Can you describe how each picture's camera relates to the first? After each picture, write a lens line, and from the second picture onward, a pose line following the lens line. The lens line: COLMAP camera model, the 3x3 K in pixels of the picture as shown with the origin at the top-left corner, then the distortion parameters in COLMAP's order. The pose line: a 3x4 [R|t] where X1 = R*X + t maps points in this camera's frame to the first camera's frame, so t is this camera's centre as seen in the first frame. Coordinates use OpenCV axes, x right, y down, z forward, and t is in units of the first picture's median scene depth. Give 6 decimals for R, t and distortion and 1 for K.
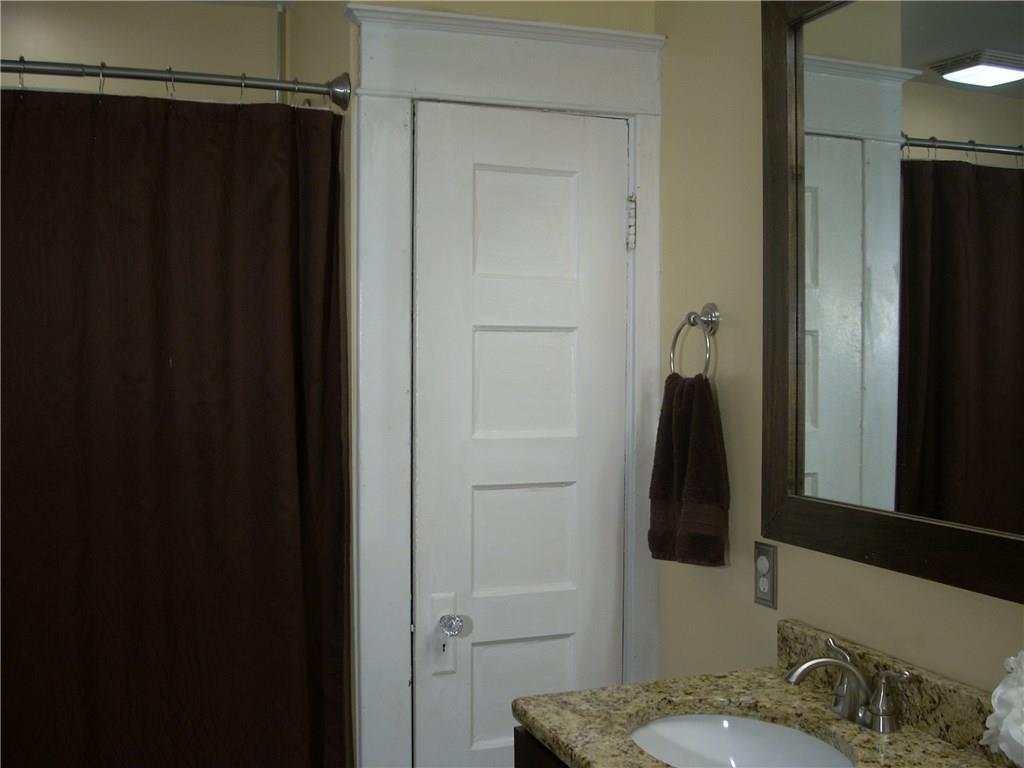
lens RADIAL K [[1154.8, 0, 512.0], [0, 1154.8, 384.0], [0, 0, 1]] dist [-0.145862, 0.074732]
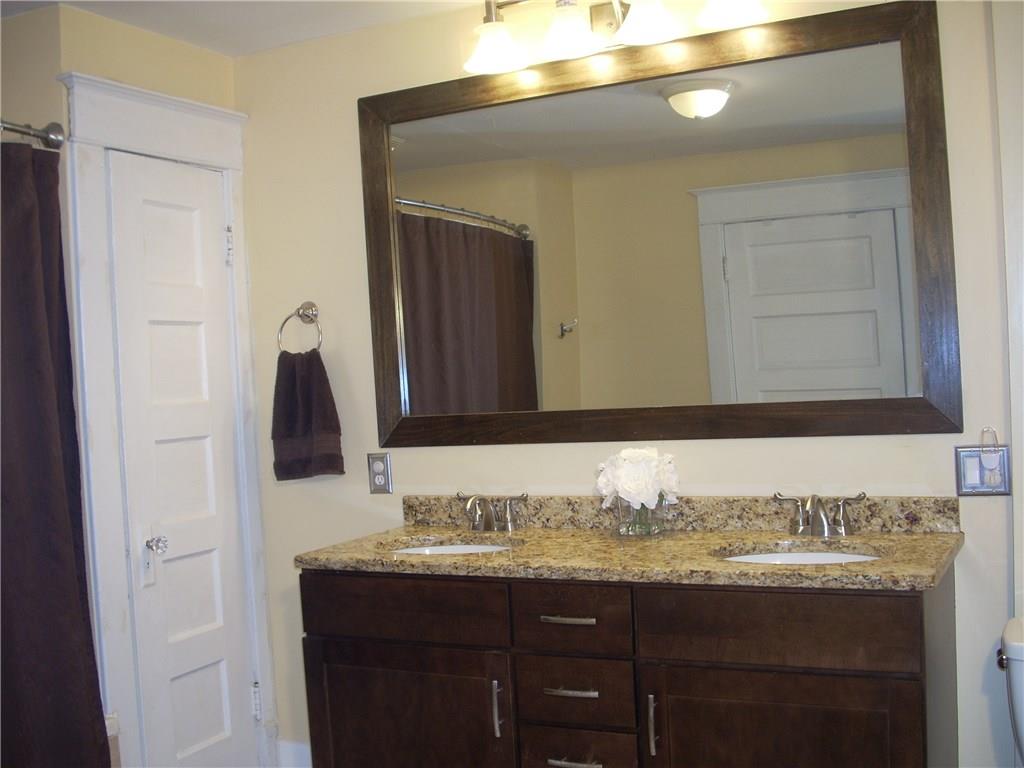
lens RADIAL K [[1154.8, 0, 512.0], [0, 1154.8, 384.0], [0, 0, 1]] dist [-0.145862, 0.074732]
pose [[0.728254, -0.048123, 0.683616, -0.651013], [0.071247, 0.997442, -0.005685, 0.062089], [-0.681594, 0.052846, 0.729820, -0.247925]]
